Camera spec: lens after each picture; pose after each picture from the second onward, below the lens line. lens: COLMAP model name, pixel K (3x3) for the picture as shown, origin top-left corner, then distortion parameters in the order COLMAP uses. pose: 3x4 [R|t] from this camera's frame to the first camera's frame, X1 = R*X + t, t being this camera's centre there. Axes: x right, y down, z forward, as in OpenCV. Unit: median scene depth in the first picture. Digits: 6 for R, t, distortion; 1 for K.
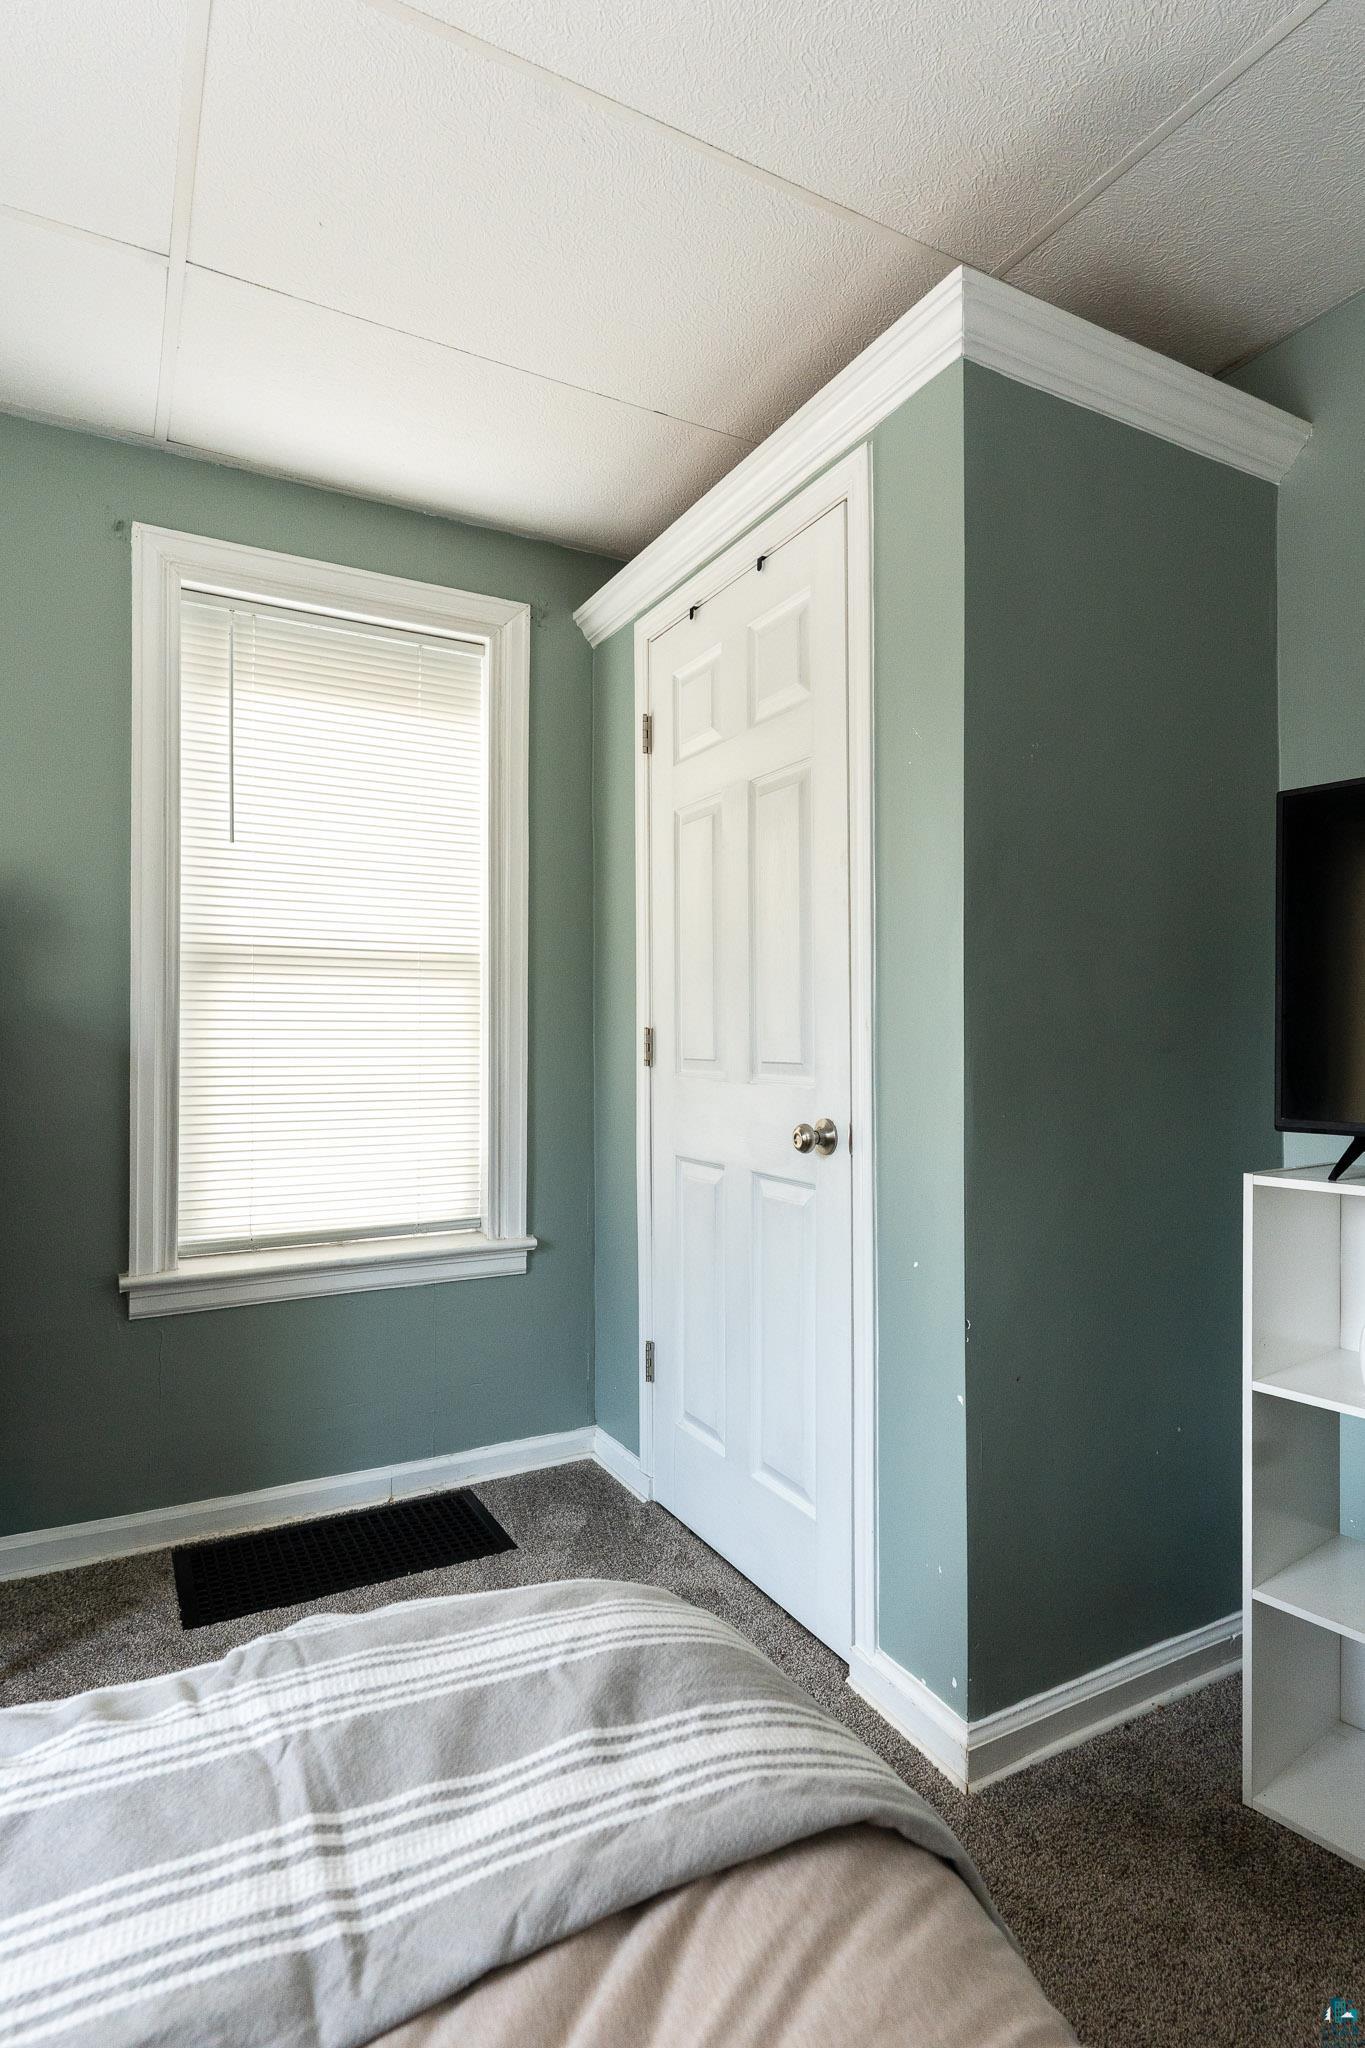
lens RADIAL K [[1061.6, 0, 682.5], [0, 1061.6, 1024.0], [0, 0, 1]] dist [0.001213, 0.000515]
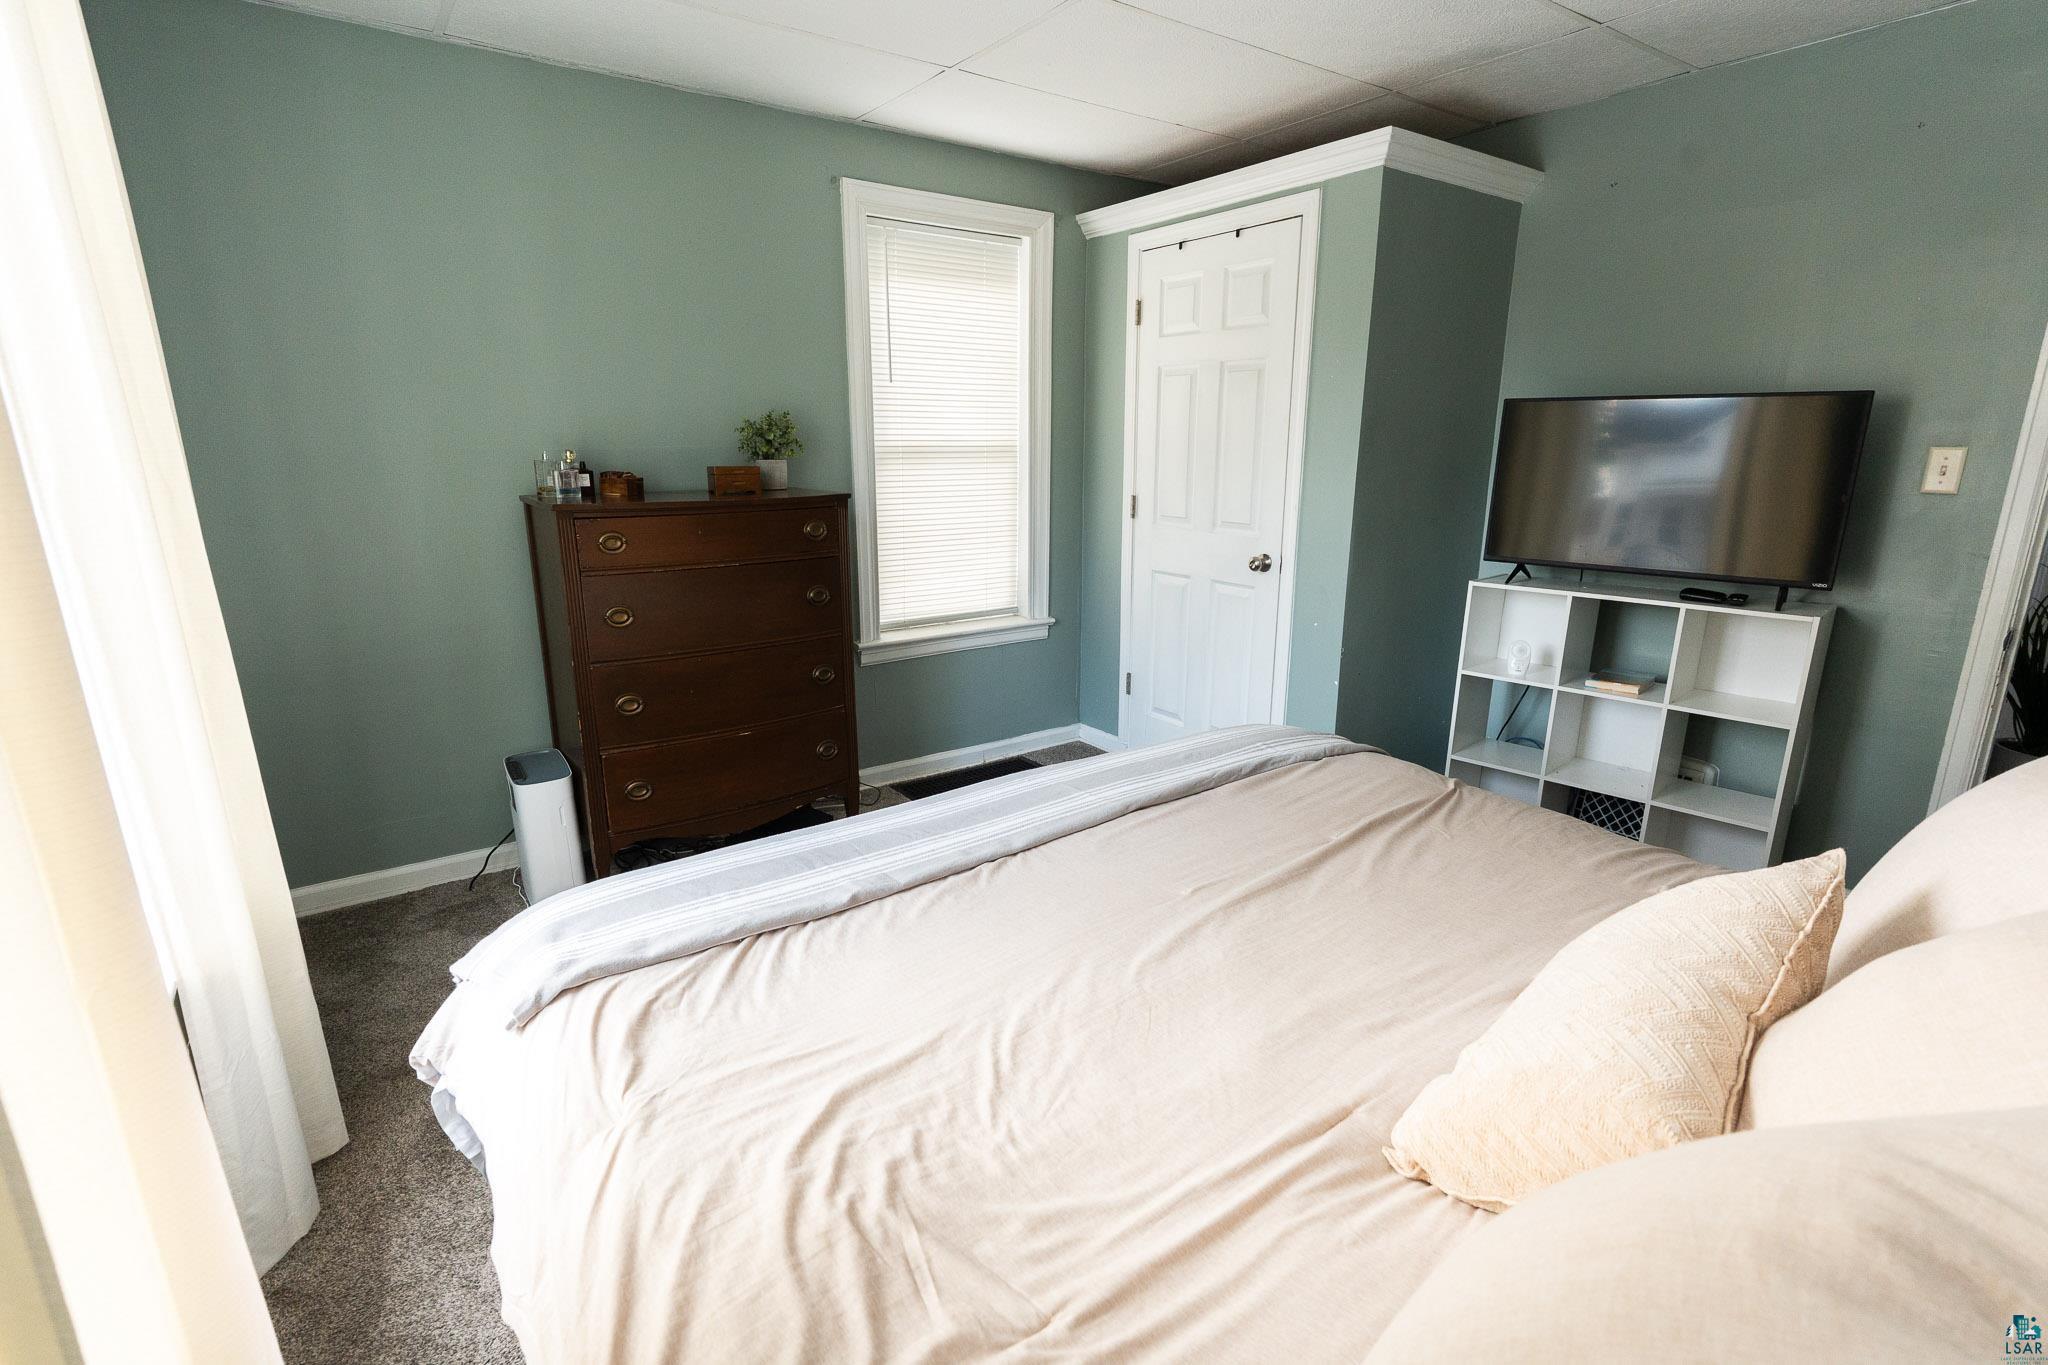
lens RADIAL K [[966.8, 0, 1024.0], [0, 966.8, 682.5], [0, 0, 1]] dist [-0.000134, 0.000331]
pose [[0.992814, -0.027284, 0.116519, -0.423290], [-0.003878, 0.965817, 0.259196, -0.115923], [-0.119608, -0.257786, 0.958770, -0.587446]]
